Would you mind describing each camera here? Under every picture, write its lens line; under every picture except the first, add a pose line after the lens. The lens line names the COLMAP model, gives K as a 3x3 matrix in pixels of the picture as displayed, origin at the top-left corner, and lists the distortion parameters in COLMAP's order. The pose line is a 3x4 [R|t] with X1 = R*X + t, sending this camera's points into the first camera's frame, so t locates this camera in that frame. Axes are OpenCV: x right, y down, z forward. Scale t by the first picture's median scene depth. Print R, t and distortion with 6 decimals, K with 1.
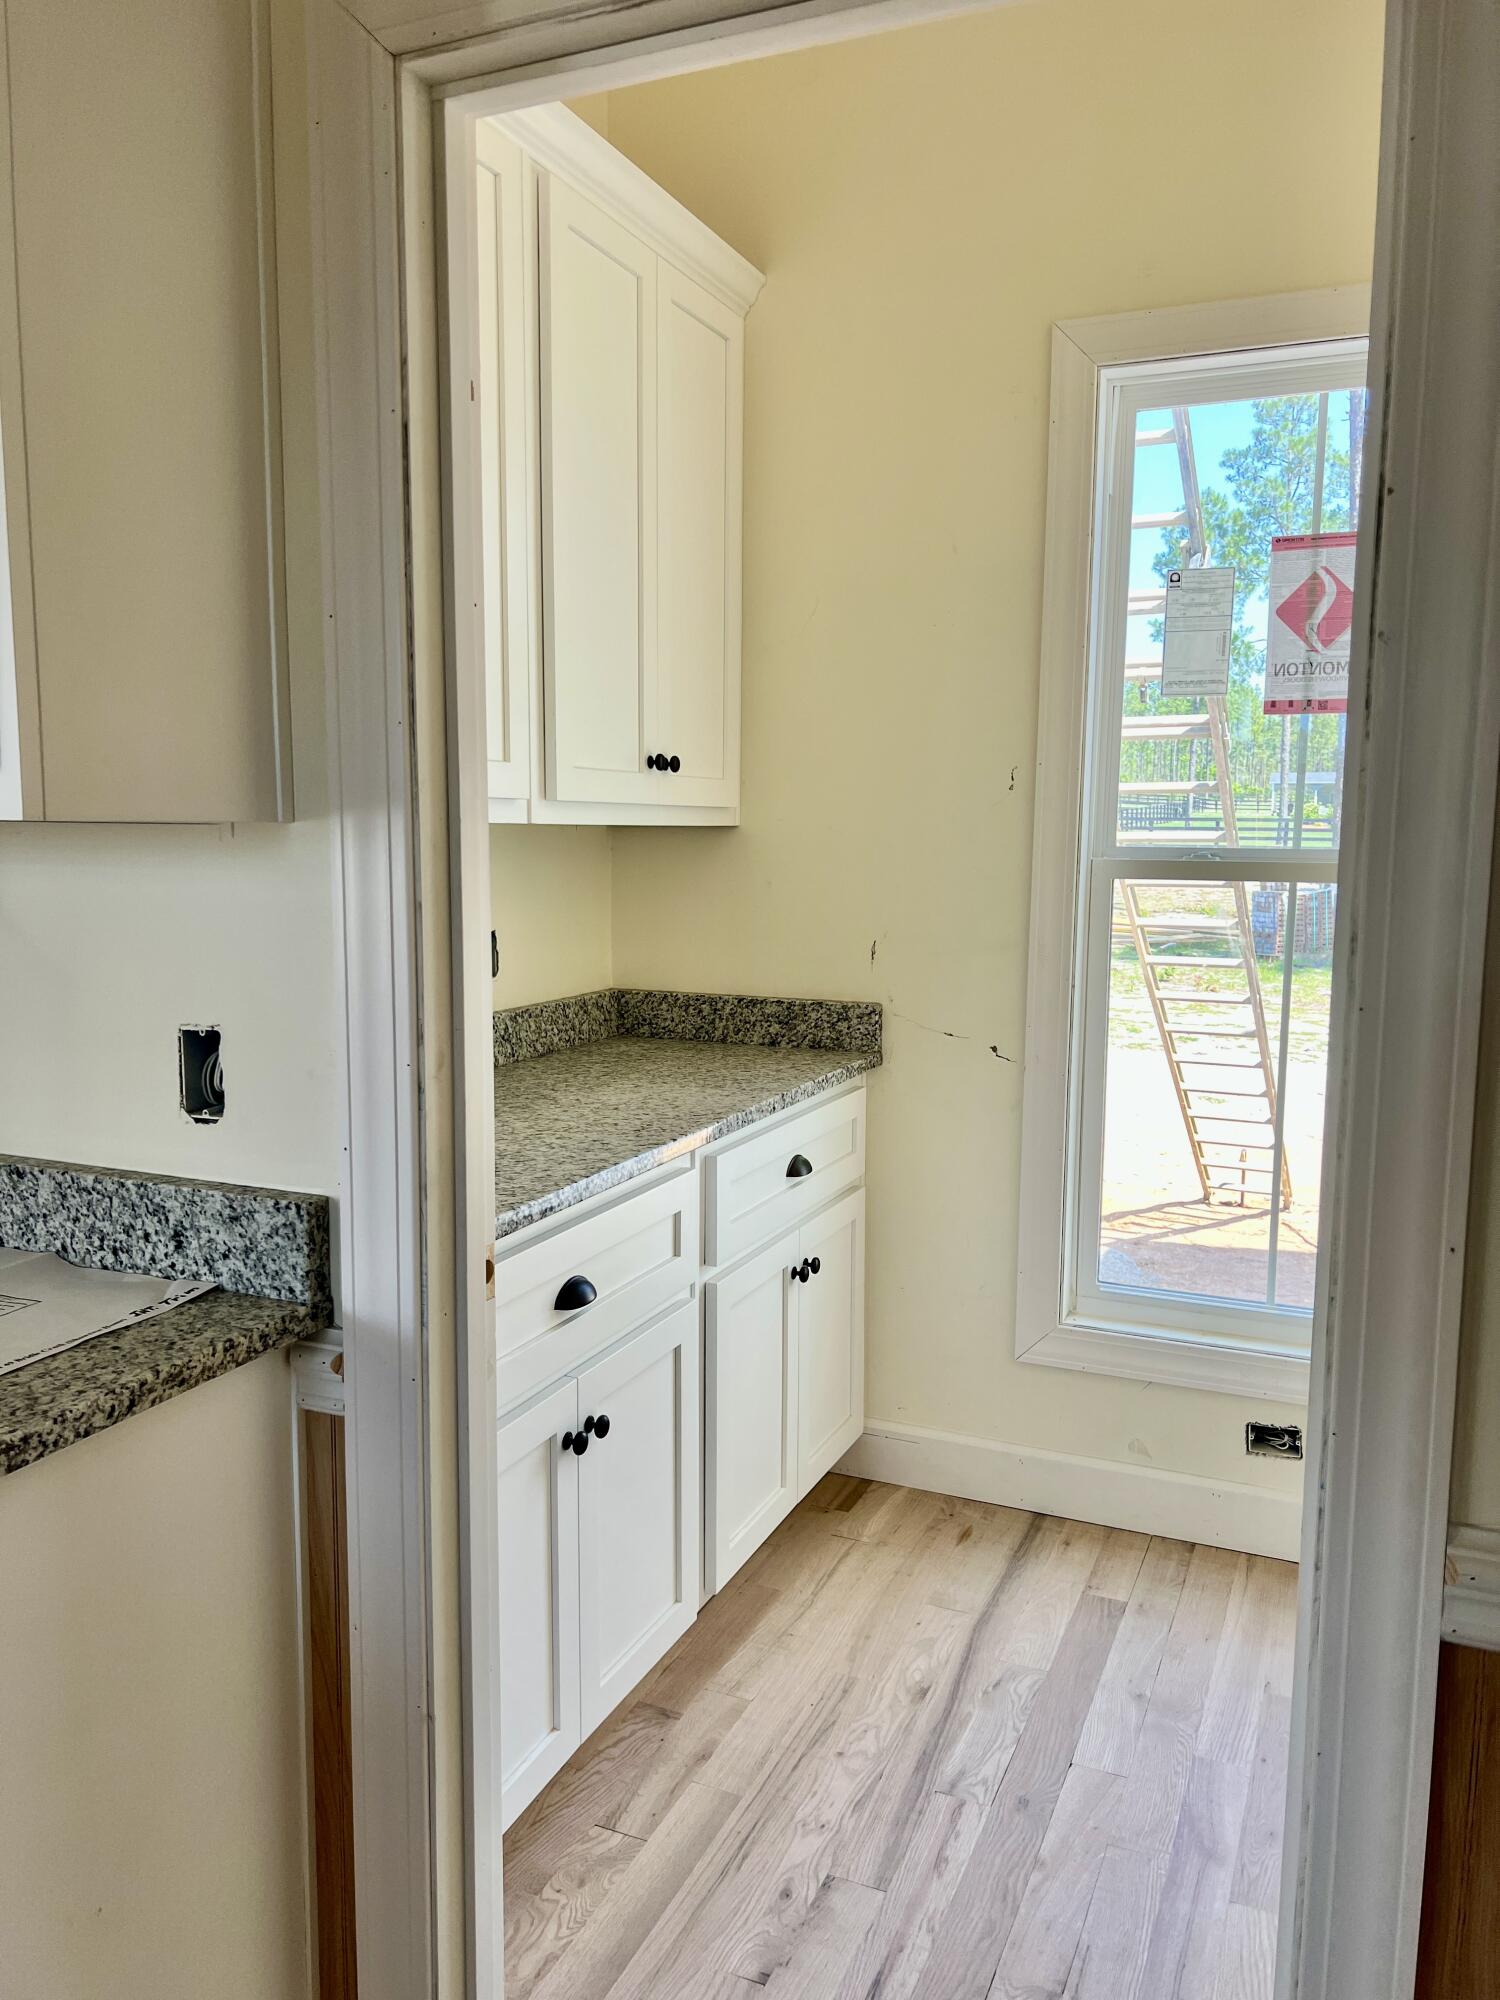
lens RADIAL K [[1493.4, 0, 750.0], [0, 1493.4, 1000.0], [0, 0, 1]] dist [0.007750, -0.000690]
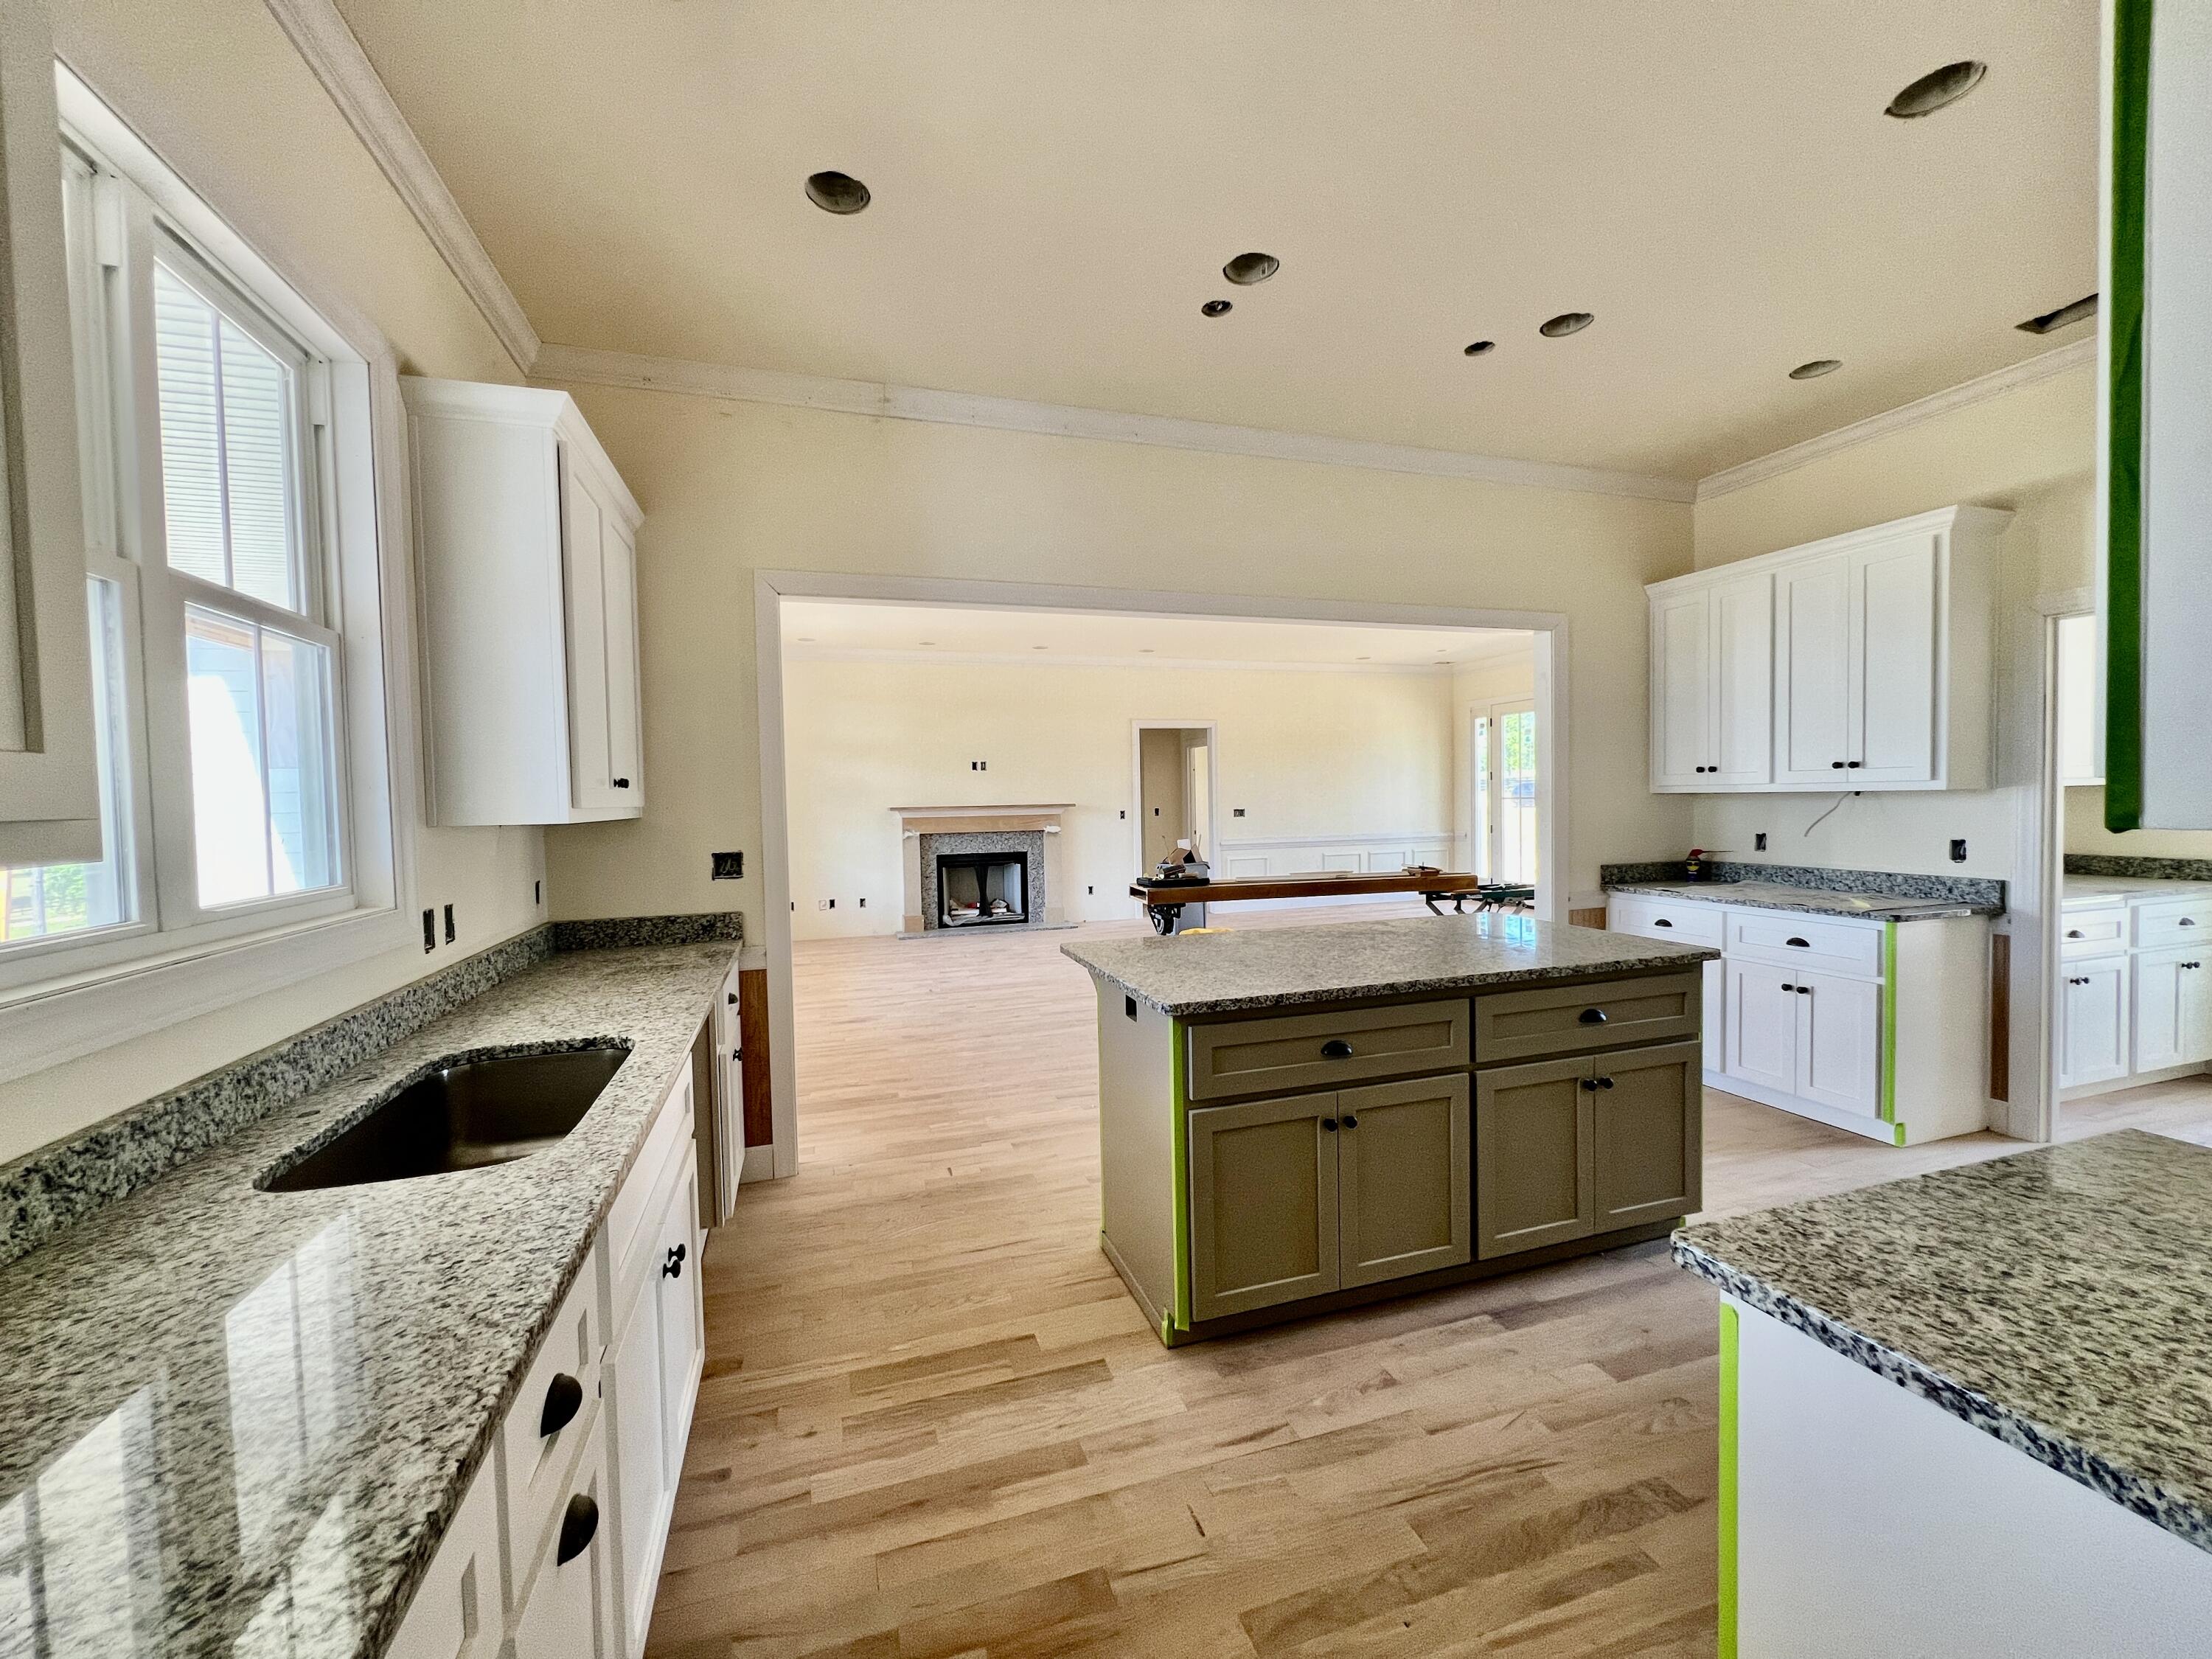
lens RADIAL K [[885.9, 0, 1106.0], [0, 885.9, 829.5], [0, 0, 1]] dist [-0.000292, -0.000161]
pose [[0.662248, 0.002473, -0.749281, -0.096173], [-0.063410, 0.996592, -0.052755, 0.268385], [0.746597, 0.082449, 0.660148, -2.345633]]
